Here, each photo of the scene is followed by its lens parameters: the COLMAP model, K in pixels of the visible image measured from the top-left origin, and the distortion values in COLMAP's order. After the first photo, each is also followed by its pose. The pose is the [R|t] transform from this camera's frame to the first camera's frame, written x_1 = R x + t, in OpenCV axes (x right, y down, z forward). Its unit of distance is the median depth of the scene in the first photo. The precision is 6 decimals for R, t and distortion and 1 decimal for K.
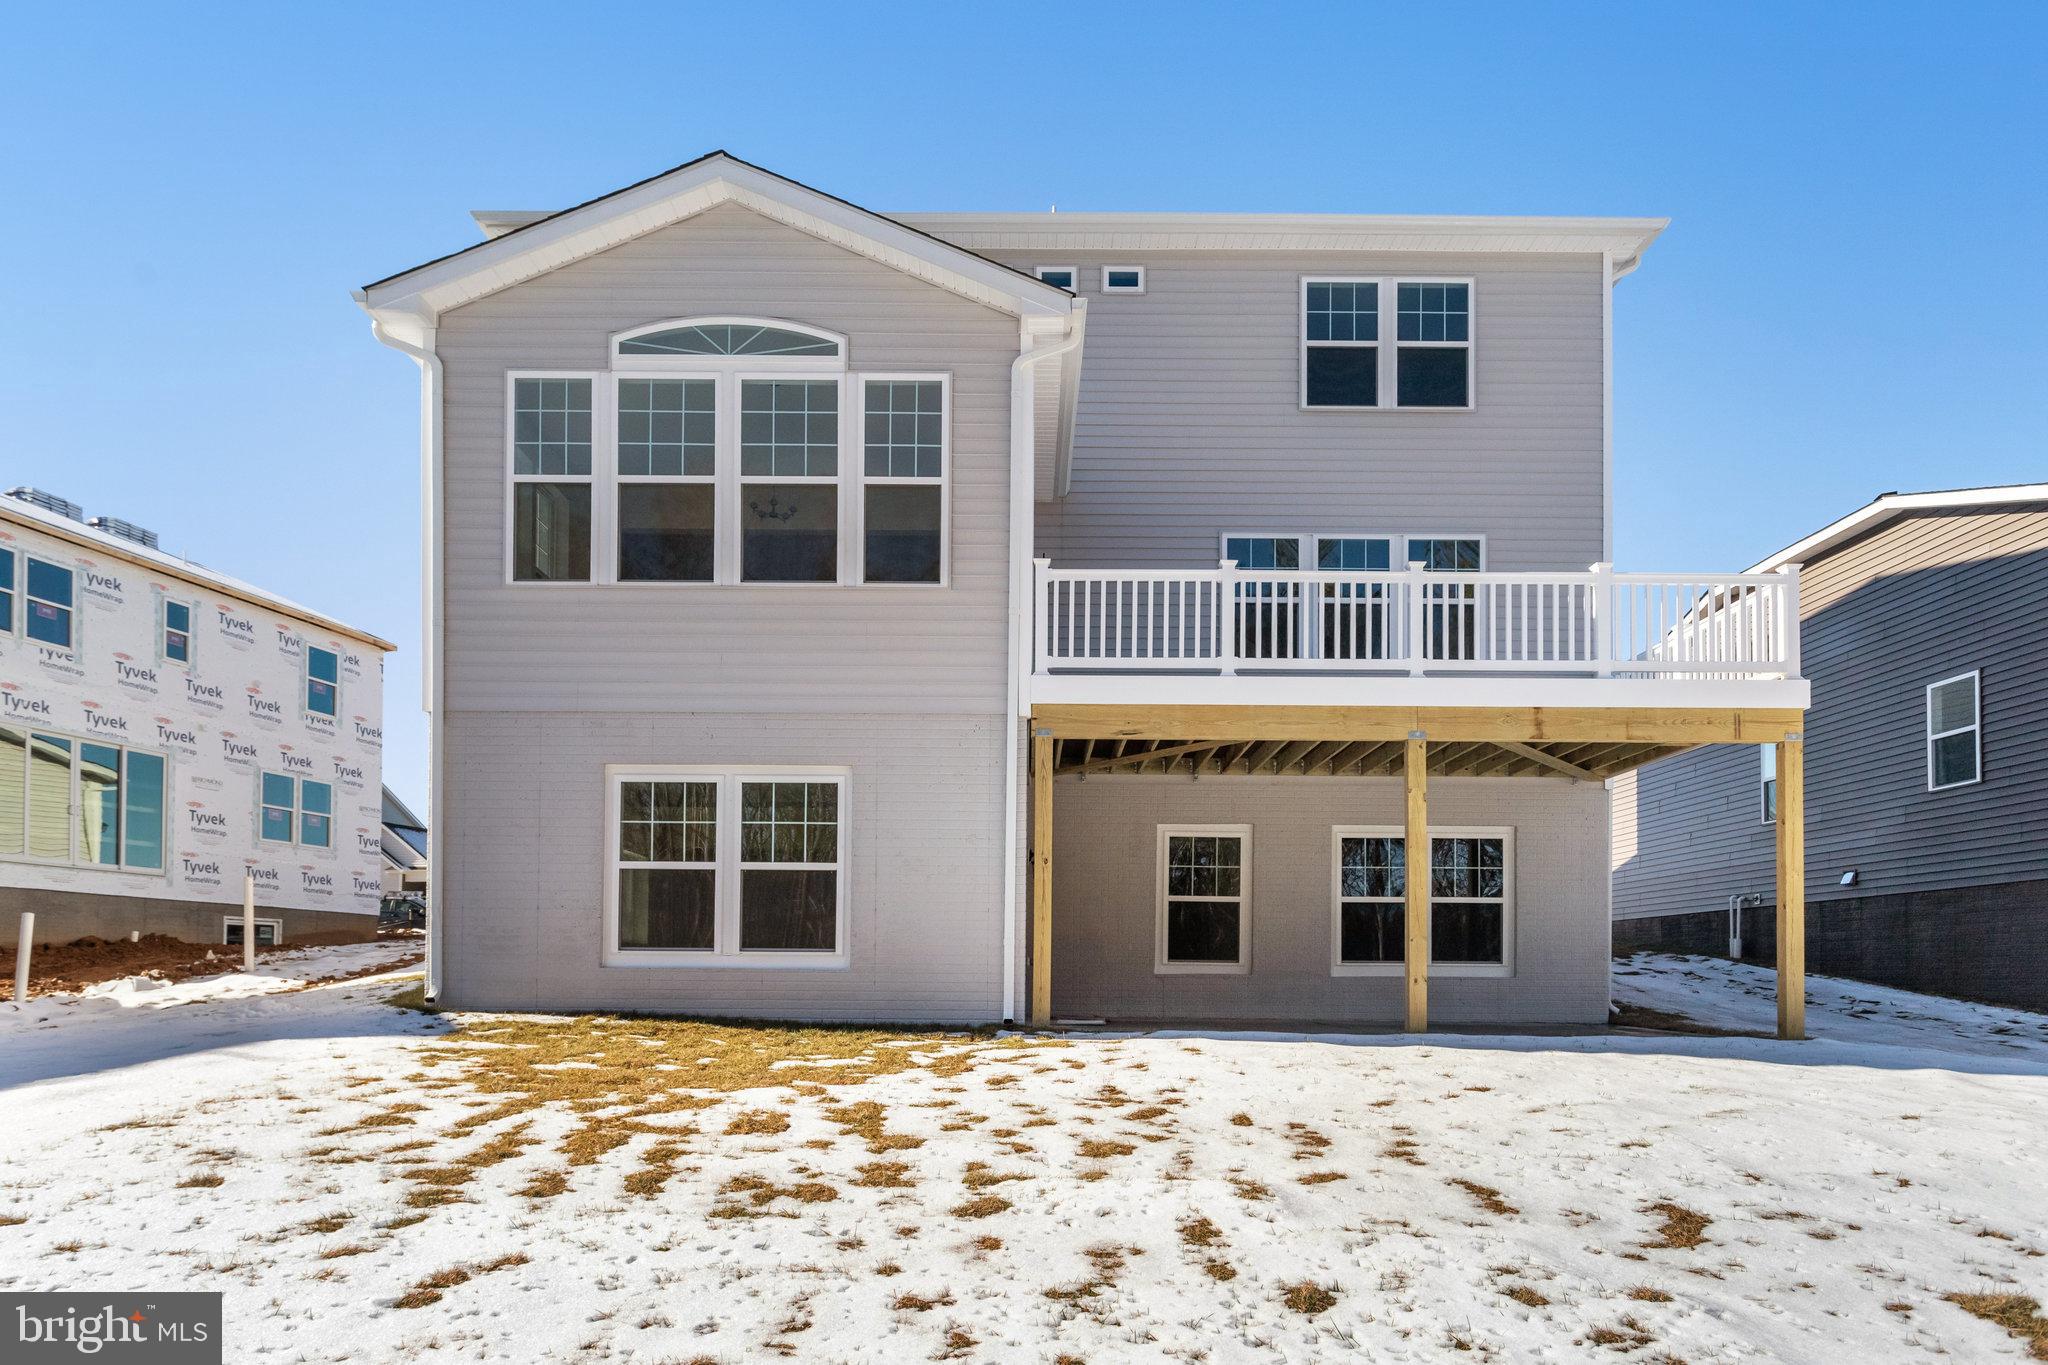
lens RADIAL K [[1270.9, 0, 1024.0], [0, 1270.9, 682.5], [0, 0, 1]] dist [-0.006322, -0.000909]
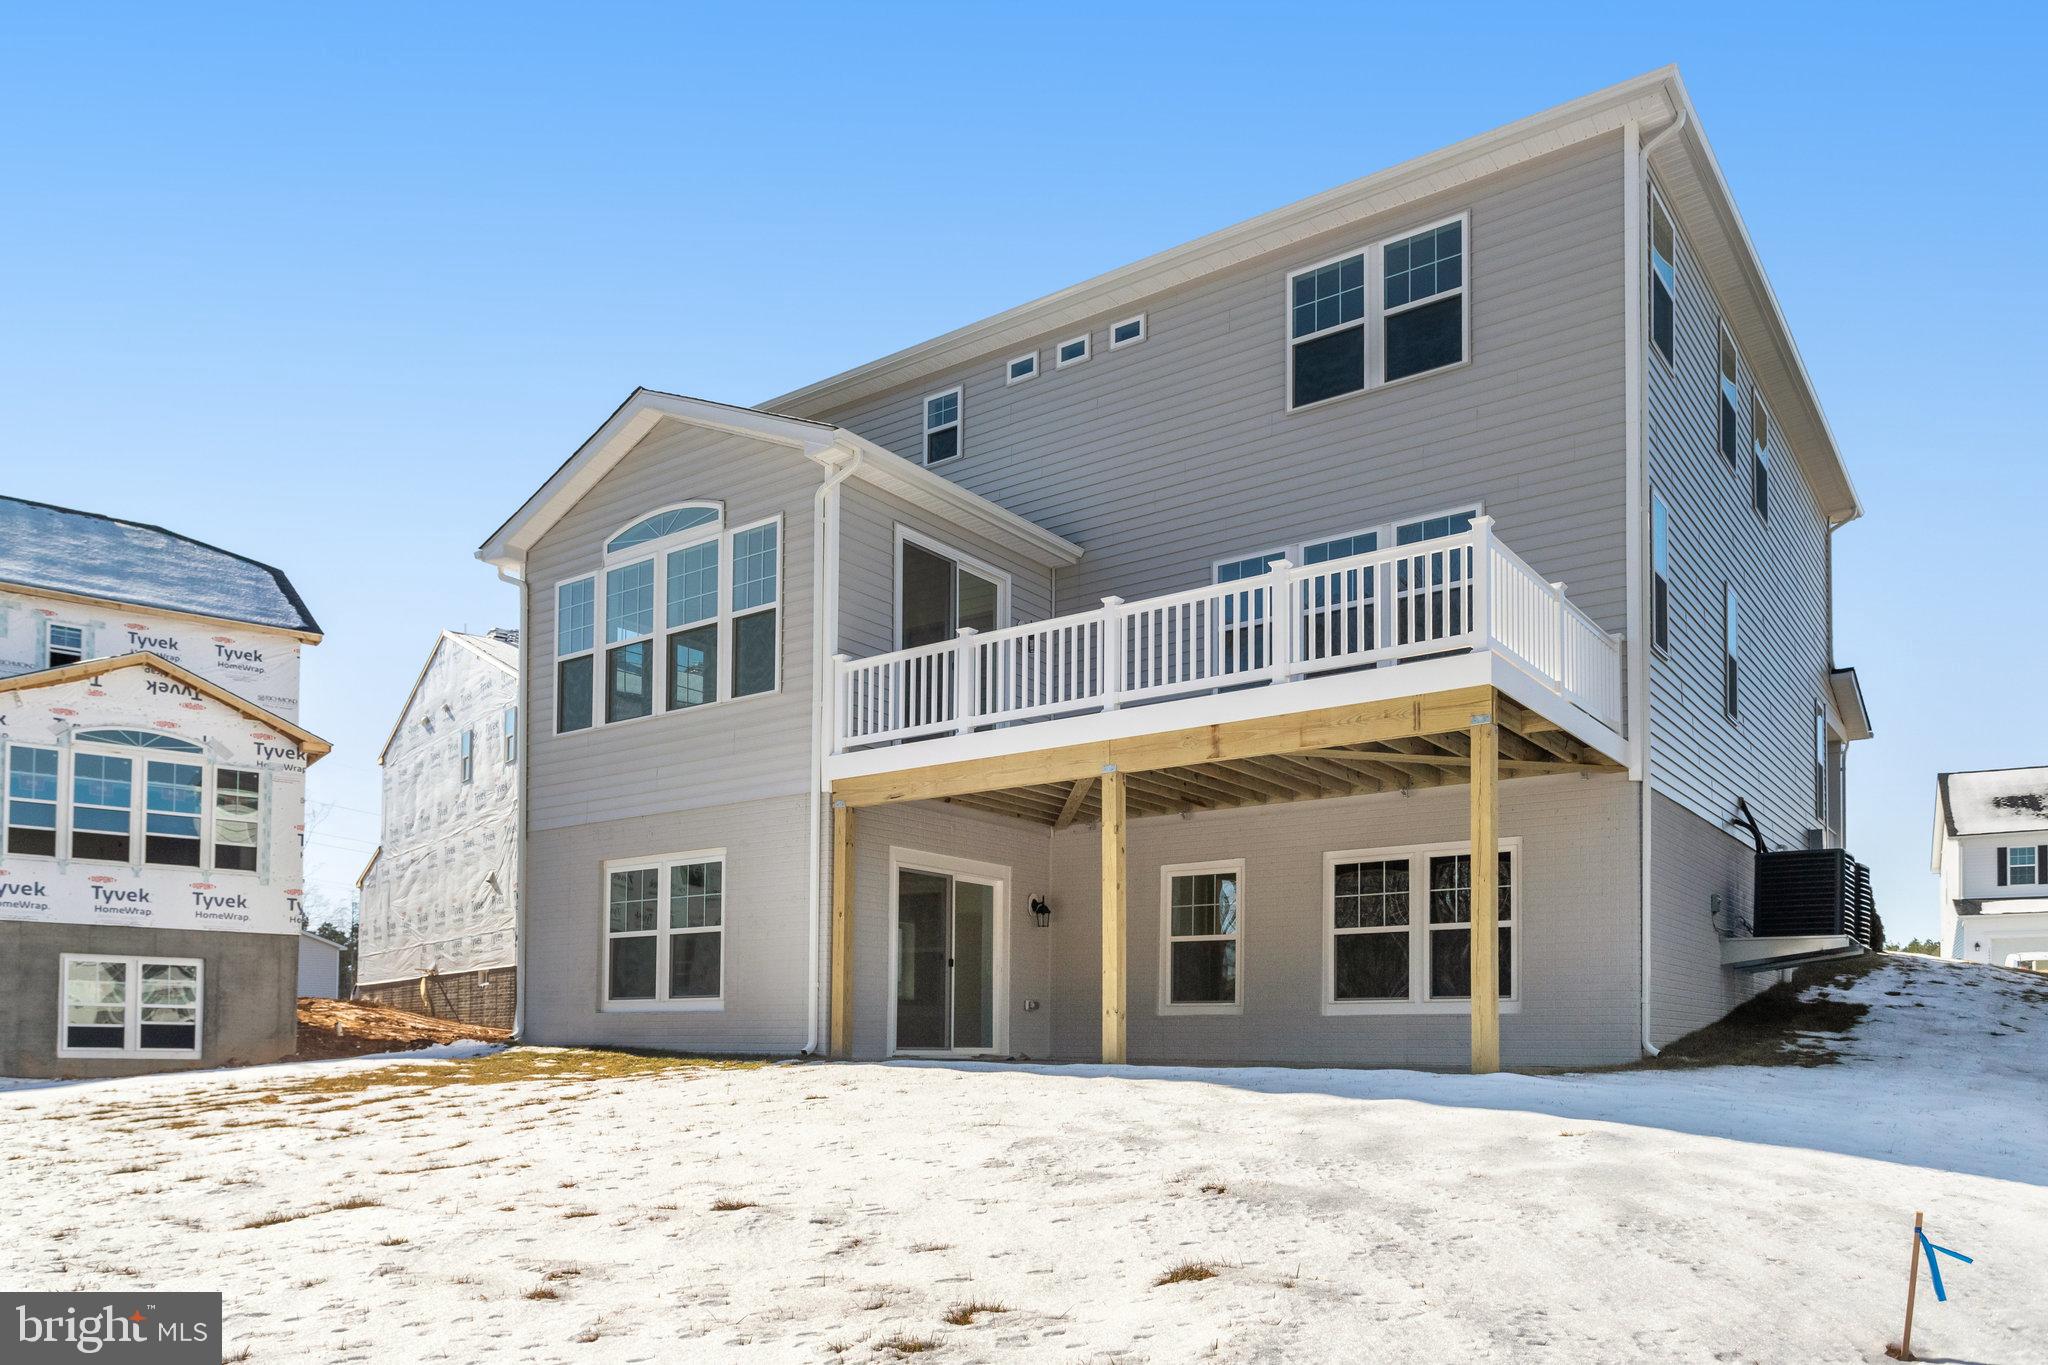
lens RADIAL K [[1368.8, 0, 1023.5], [0, 1368.8, 645.7], [0, 0, 1]] dist [0.005728, 0.002180]
pose [[0.809223, -0.167672, -0.563066, 0.850859], [0.139439, 0.985838, -0.093169, 0.035303], [0.570714, -0.003118, 0.821143, 0.057879]]
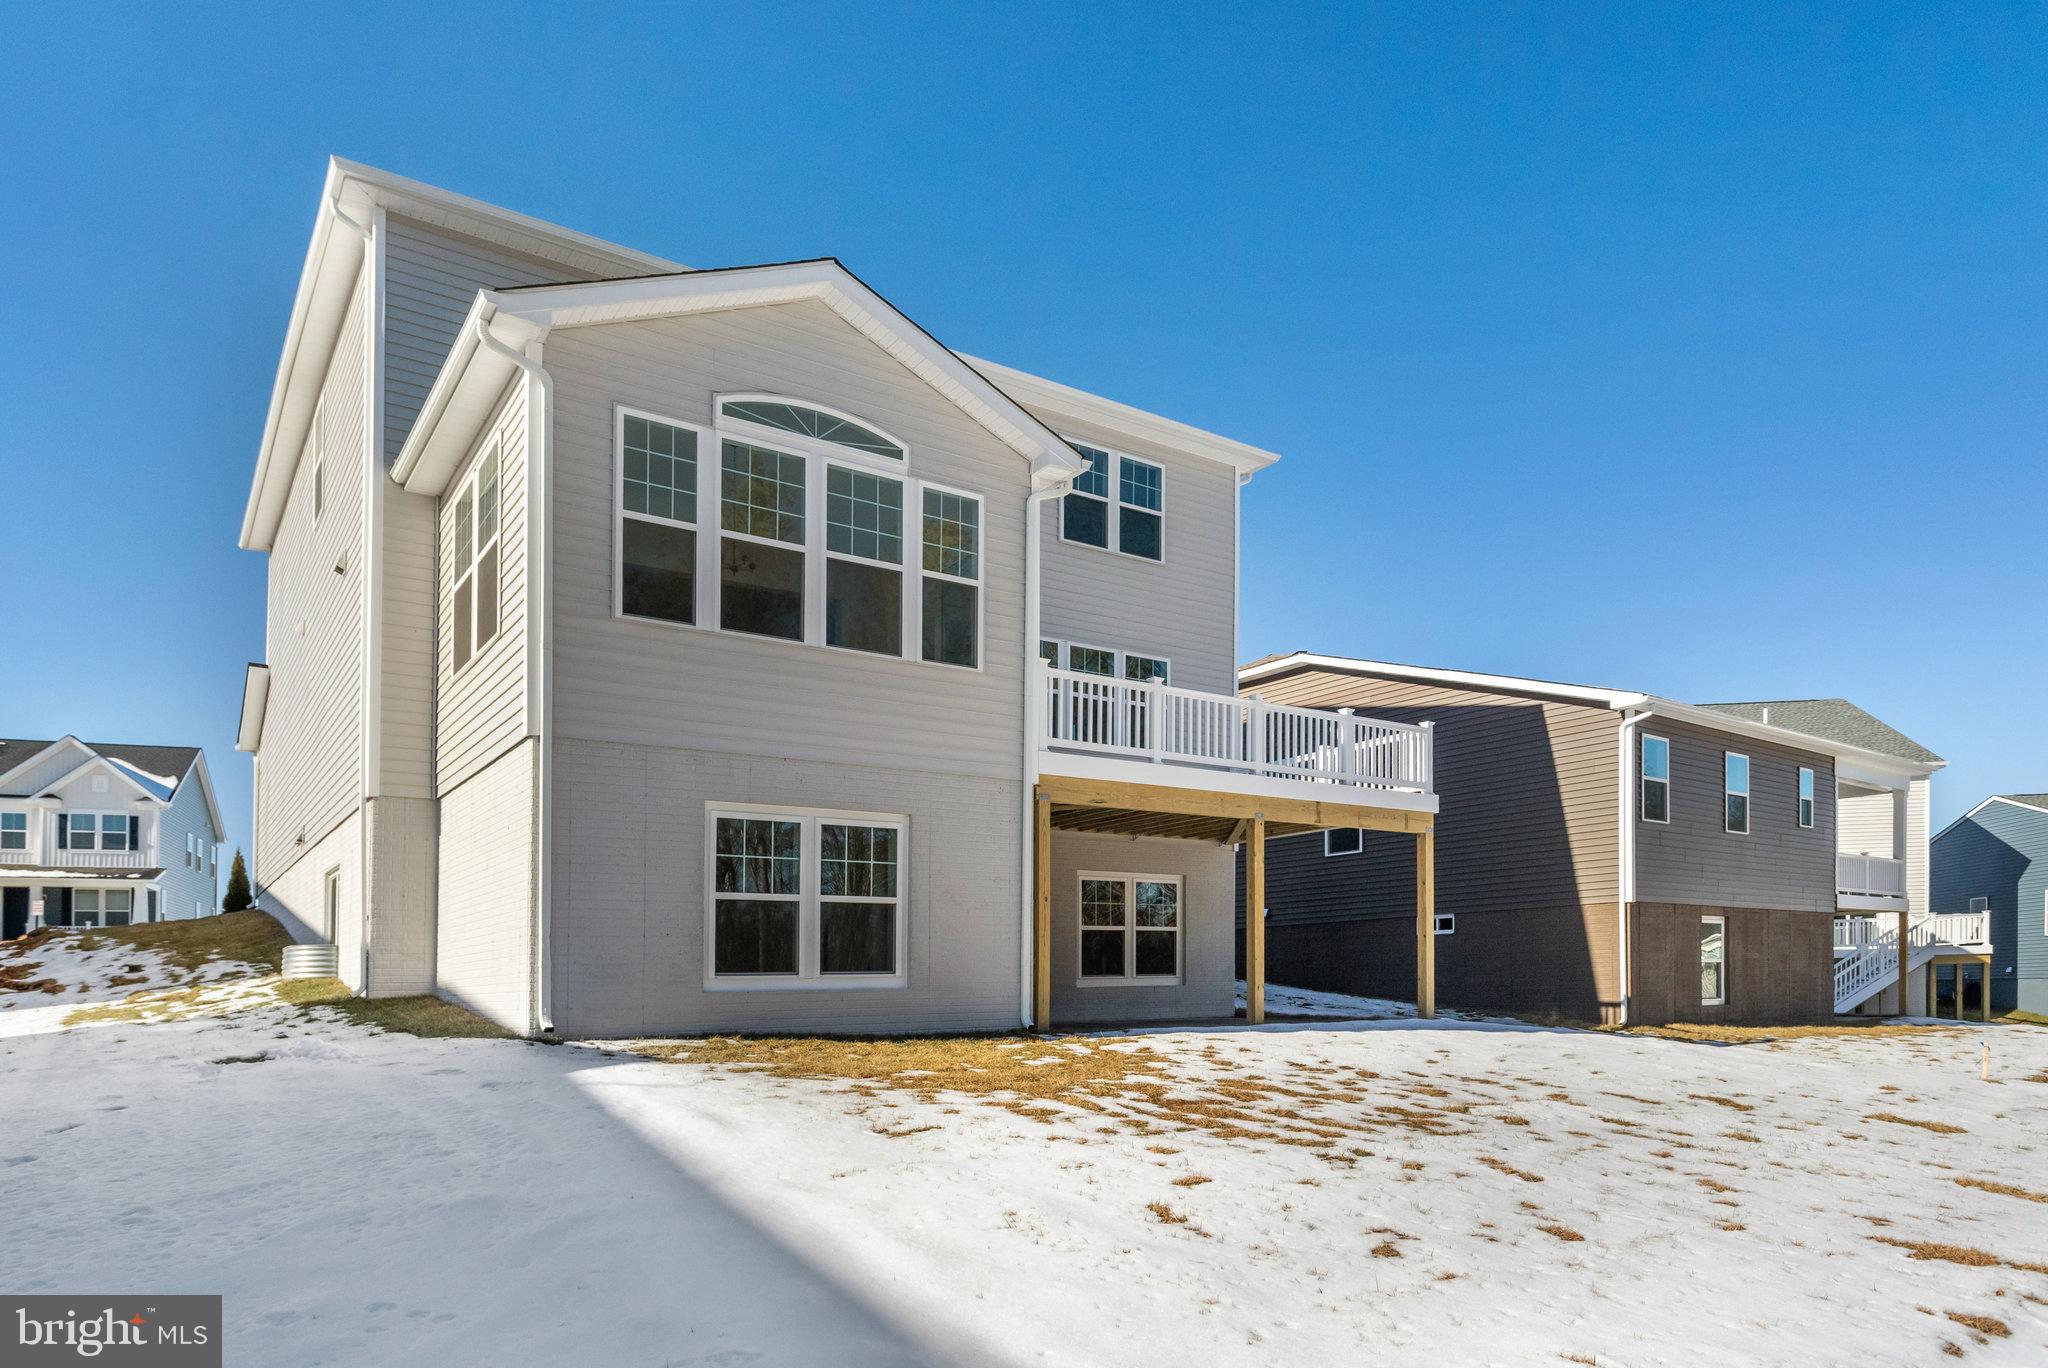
lens RADIAL K [[1208.2, 0, 1020.5], [0, 1208.2, 696.0], [0, 0, 1]] dist [-0.000840, 0.001163]
pose [[0.830368, 0.110054, 0.546239, -0.642670], [-0.103205, 0.993716, -0.043323, -0.005690], [-0.547575, -0.020401, 0.836508, 0.009465]]
